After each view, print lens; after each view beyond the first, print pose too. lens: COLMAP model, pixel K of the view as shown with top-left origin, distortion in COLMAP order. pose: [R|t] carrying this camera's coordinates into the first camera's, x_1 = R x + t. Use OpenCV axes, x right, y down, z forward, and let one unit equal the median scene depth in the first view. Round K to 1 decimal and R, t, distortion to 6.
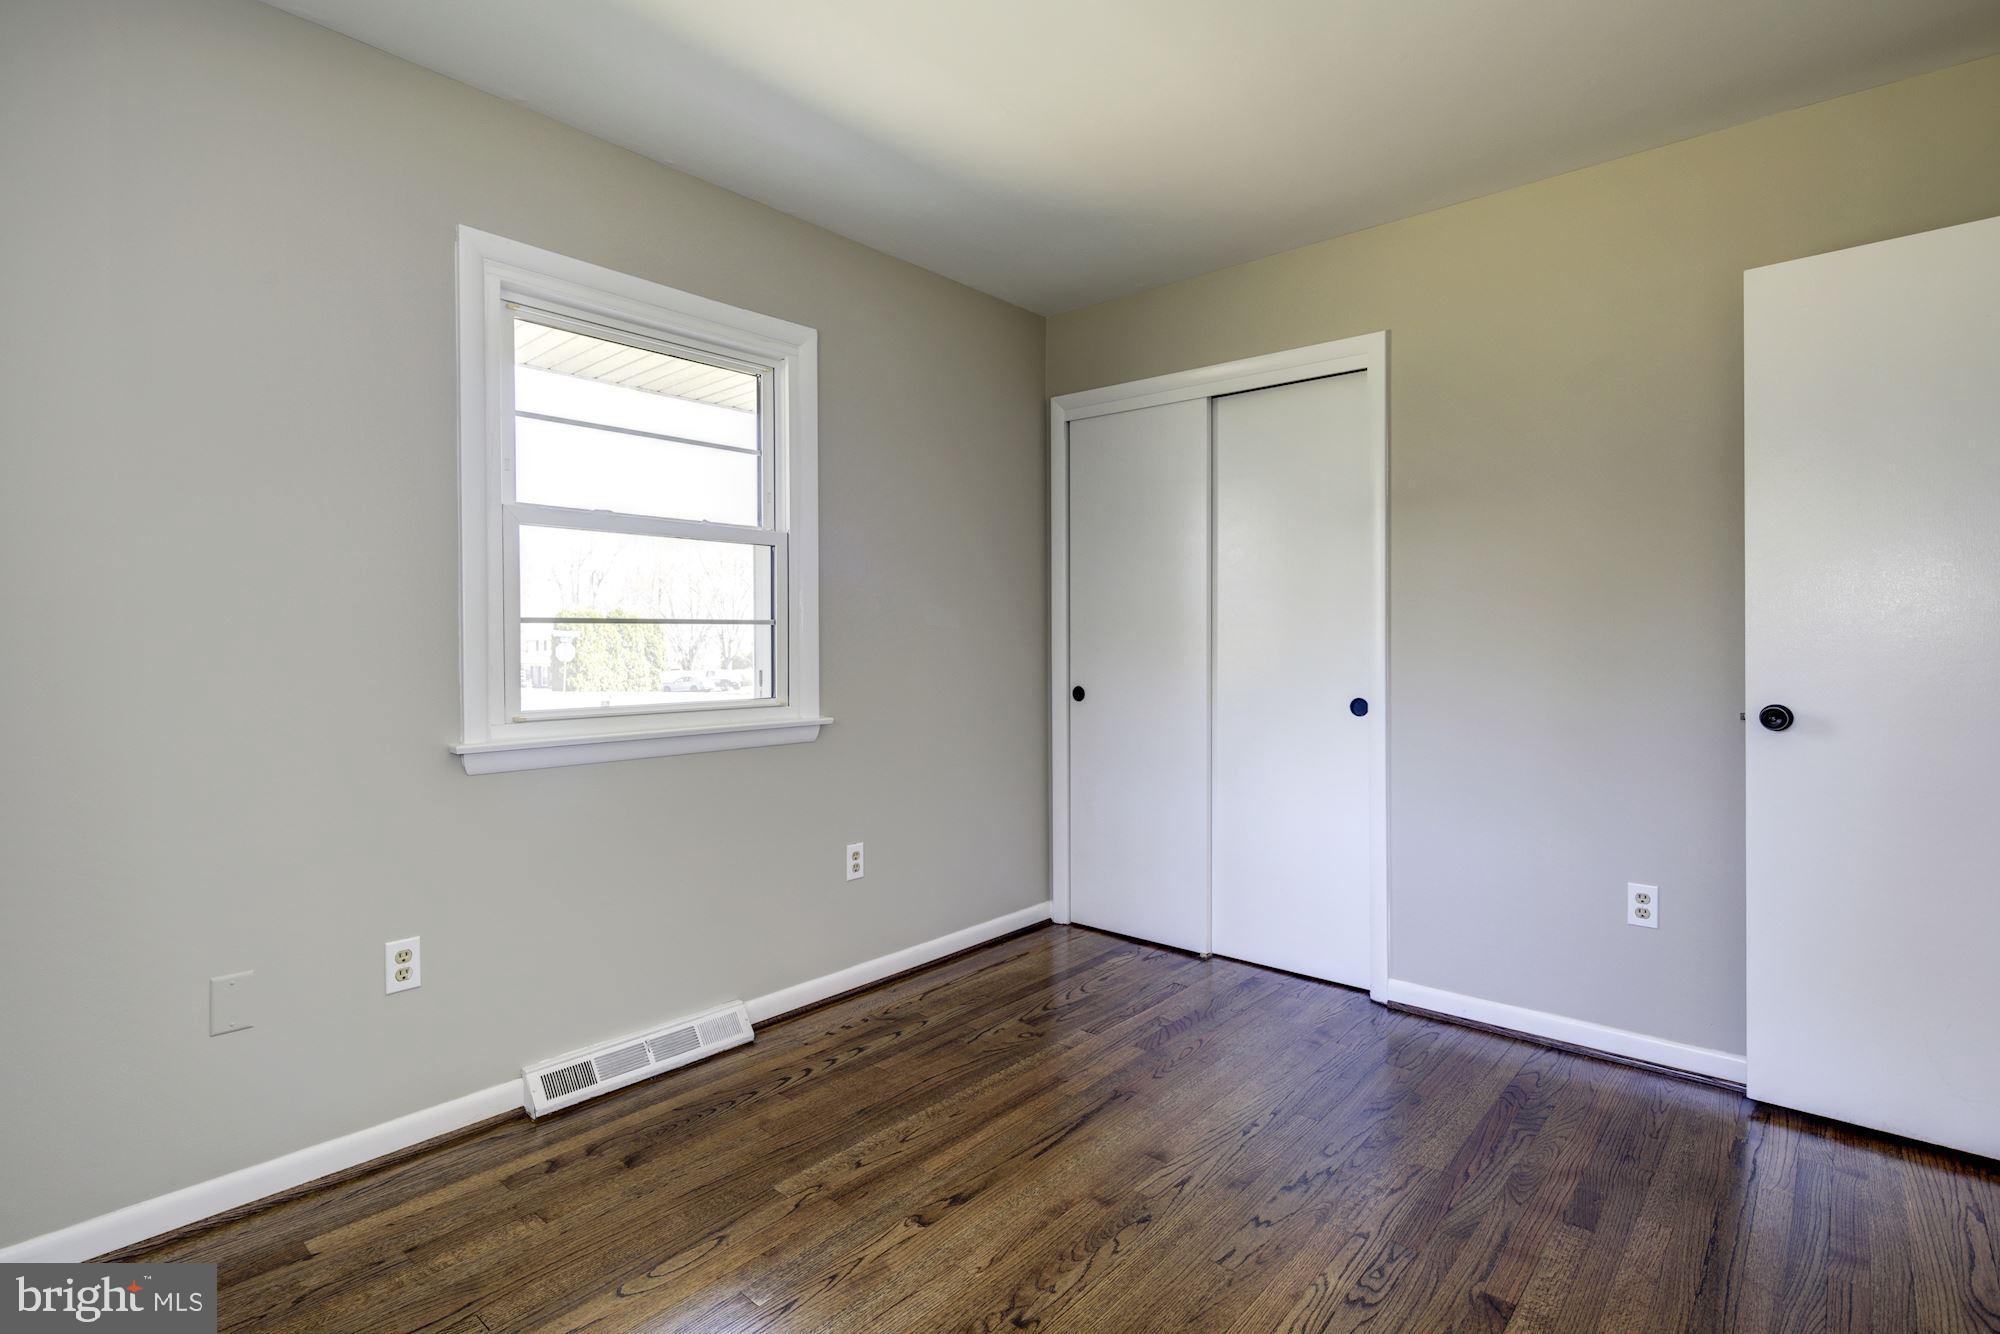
lens RADIAL K [[966.9, 0, 972.0], [0, 966.9, 652.8], [0, 0, 1]] dist [0.004087, -0.004066]
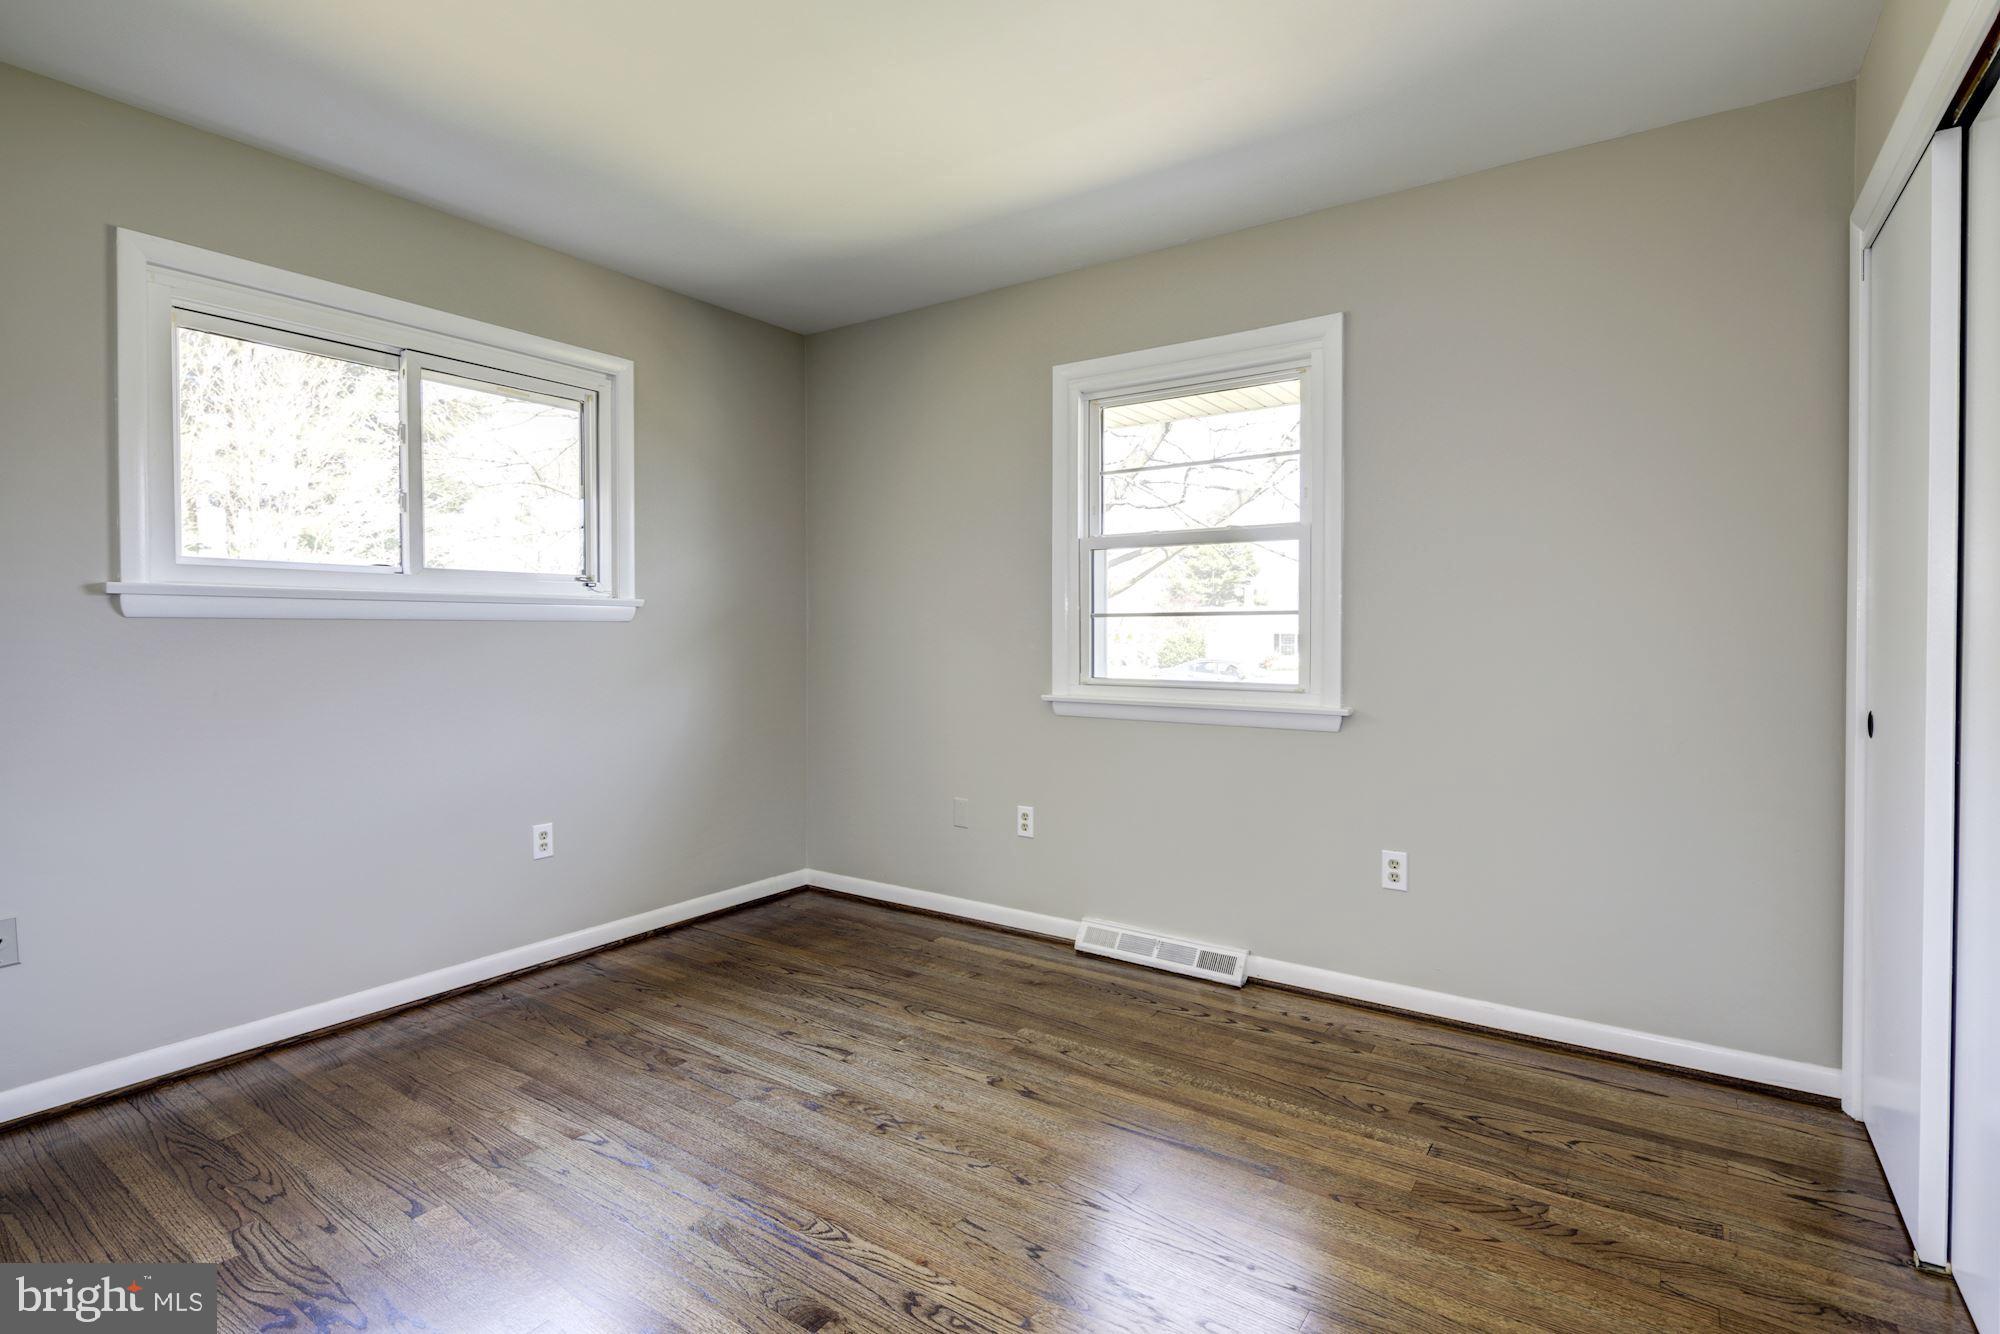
lens RADIAL K [[966.9, 0, 1011.6], [0, 966.9, 650.4], [0, 0, 1]] dist [0.004087, -0.004066]
pose [[0.131778, 0.026690, -0.990920, 0.792471], [-0.011732, 0.999609, 0.025364, -0.013693], [0.991210, 0.008283, 0.132040, 0.553380]]
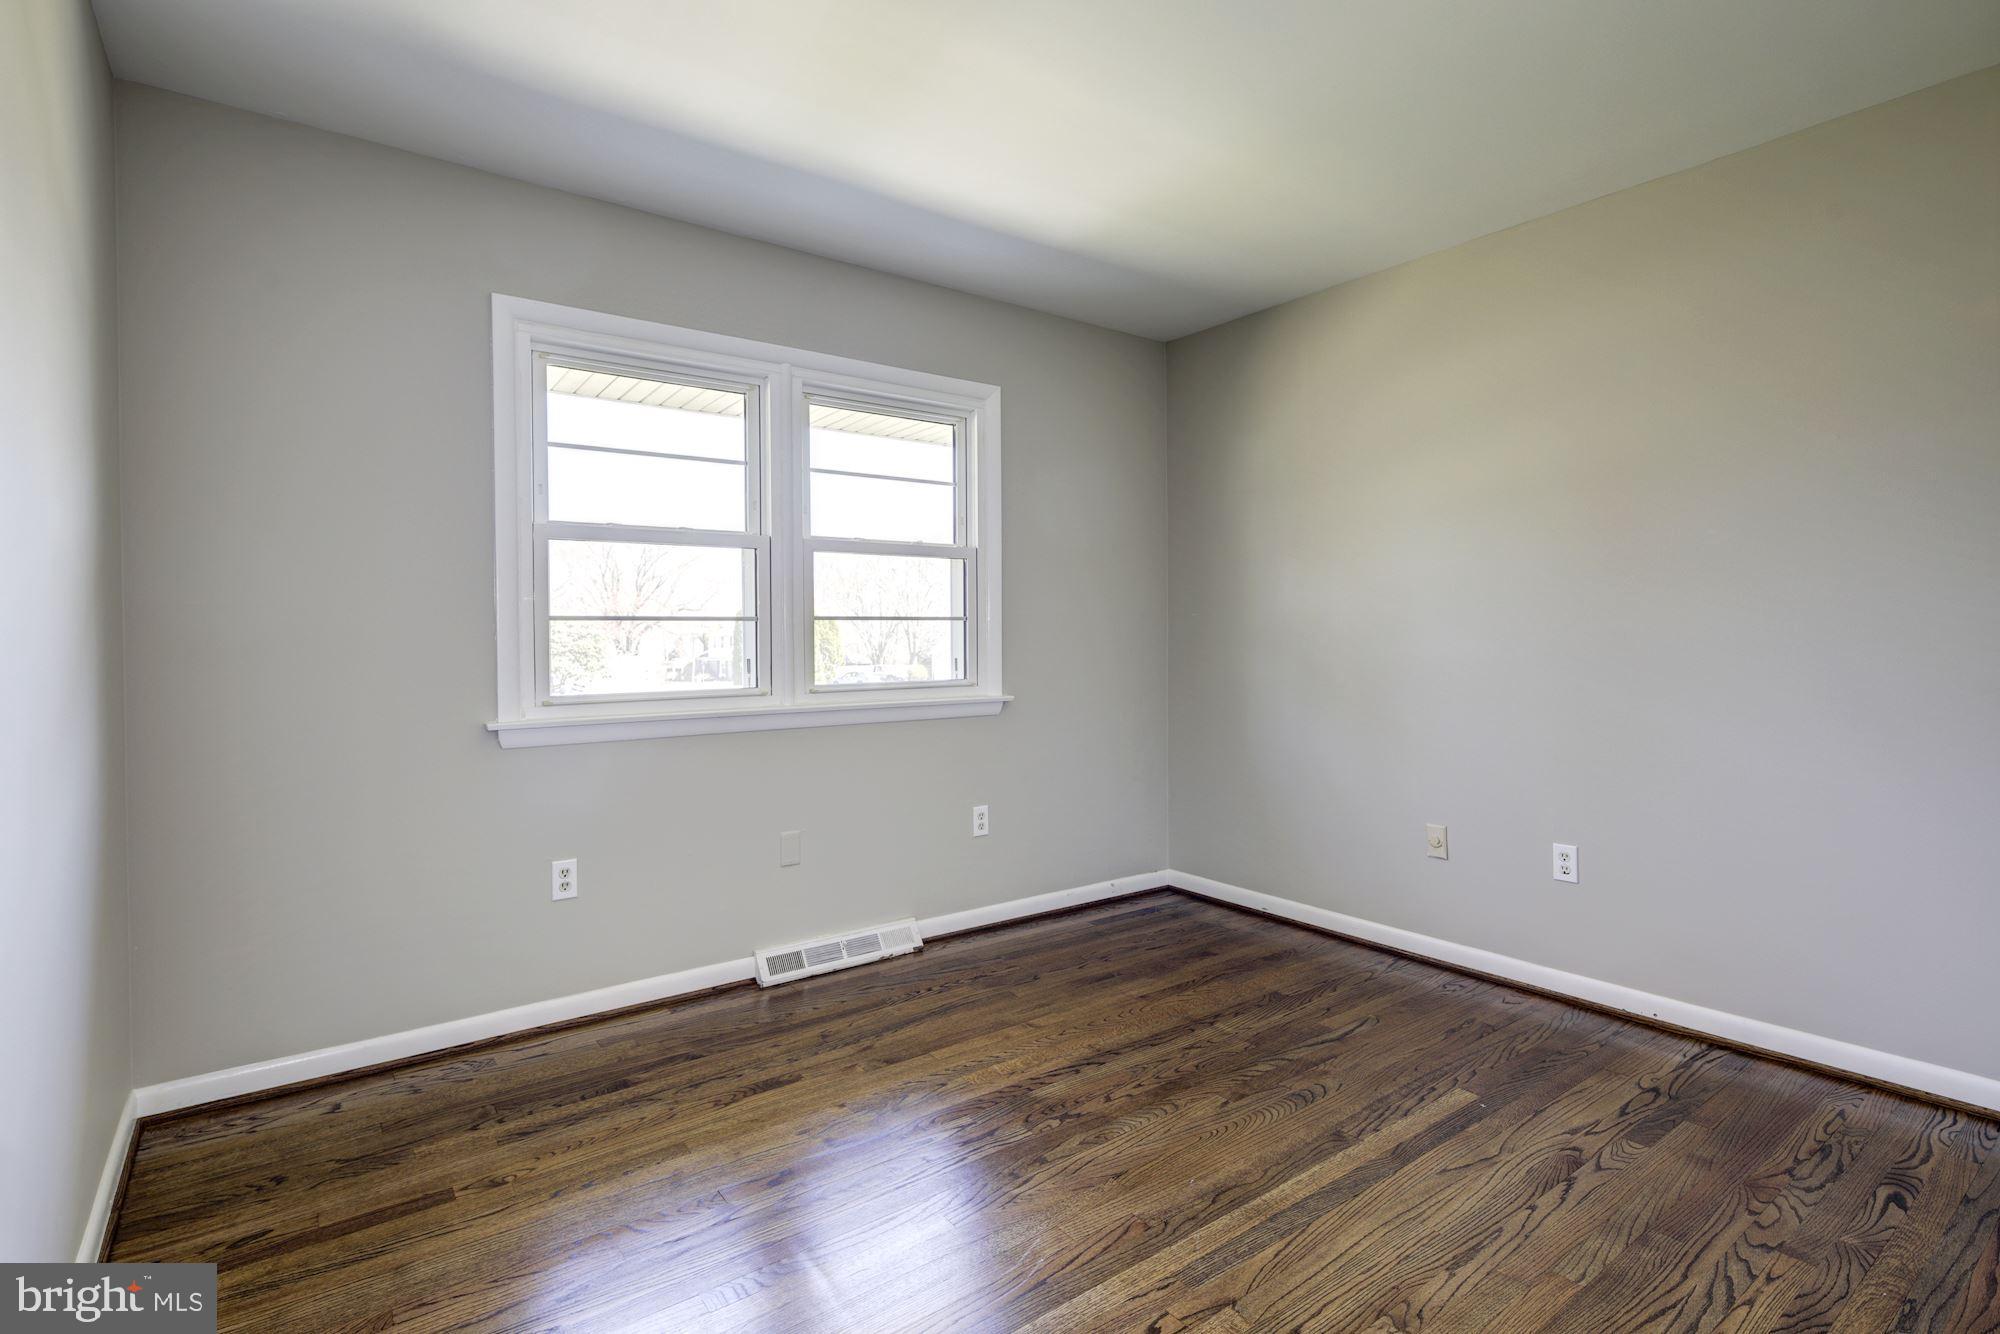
lens RADIAL K [[966.9, 0, 989.6], [0, 966.9, 661.2], [0, 0, 1]] dist [0.004087, -0.004066]
pose [[0.984126, 0.001164, -0.177467, 0.051179], [0.001754, 0.999866, 0.016284, 0.002389], [0.177462, -0.016336, 0.983992, -0.248335]]
